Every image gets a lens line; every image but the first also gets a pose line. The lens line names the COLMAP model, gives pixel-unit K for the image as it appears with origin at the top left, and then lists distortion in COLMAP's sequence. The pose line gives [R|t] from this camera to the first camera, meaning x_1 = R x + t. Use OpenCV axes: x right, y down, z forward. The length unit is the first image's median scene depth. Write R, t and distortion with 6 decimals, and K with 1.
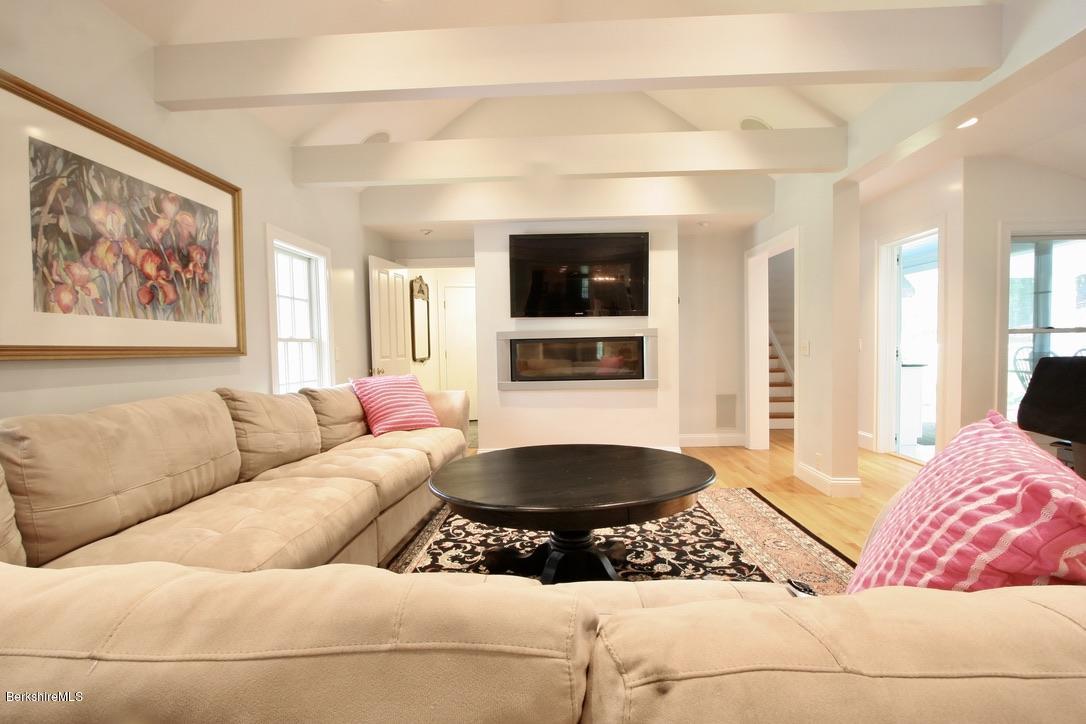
lens RADIAL K [[498.9, 0, 536.5], [0, 498.9, 363.8], [0, 0, 1]] dist [-0.022252, 0.003007]
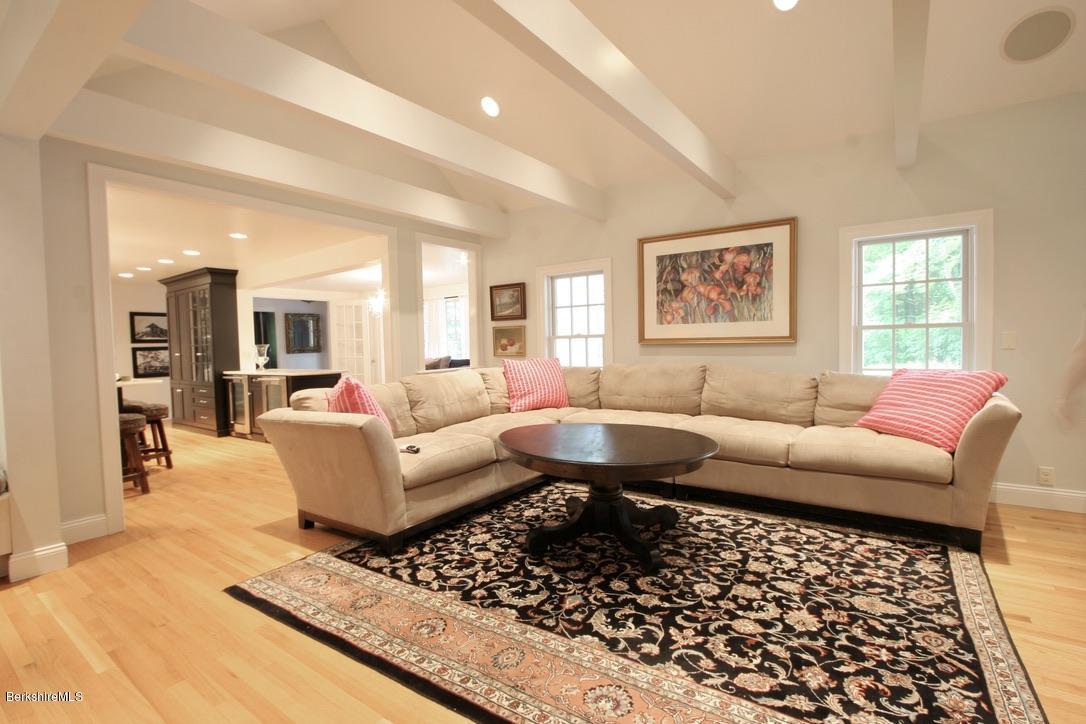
lens RADIAL K [[498.9, 0, 552.4], [0, 498.9, 368.9], [0, 0, 1]] dist [-0.022252, 0.003007]
pose [[-0.505773, 0.075456, -0.859360, 1.032390], [0.005746, 0.996440, 0.084110, -0.070132], [0.862648, 0.037603, -0.504406, 1.277883]]
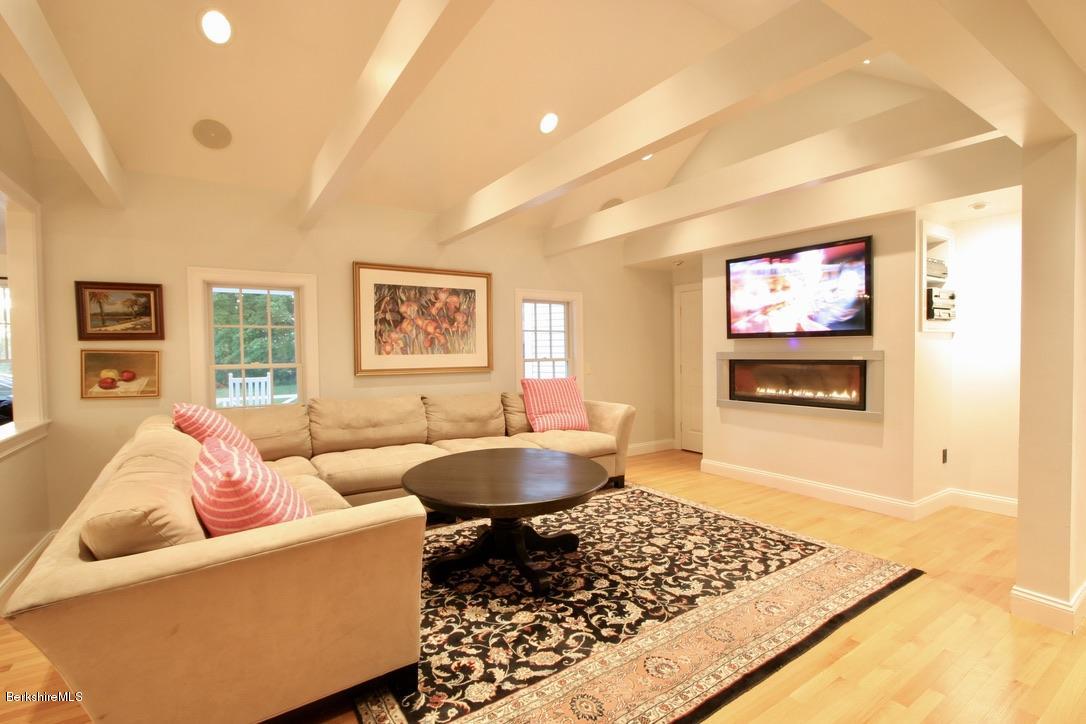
lens RADIAL K [[498.9, 0, 528.8], [0, 498.9, 363.9], [0, 0, 1]] dist [-0.022252, 0.003007]
pose [[0.587454, 0.031984, -0.808625, 0.988516], [-0.025579, 0.999453, 0.020949, -0.093128], [0.808853, 0.008377, 0.587951, 0.112455]]
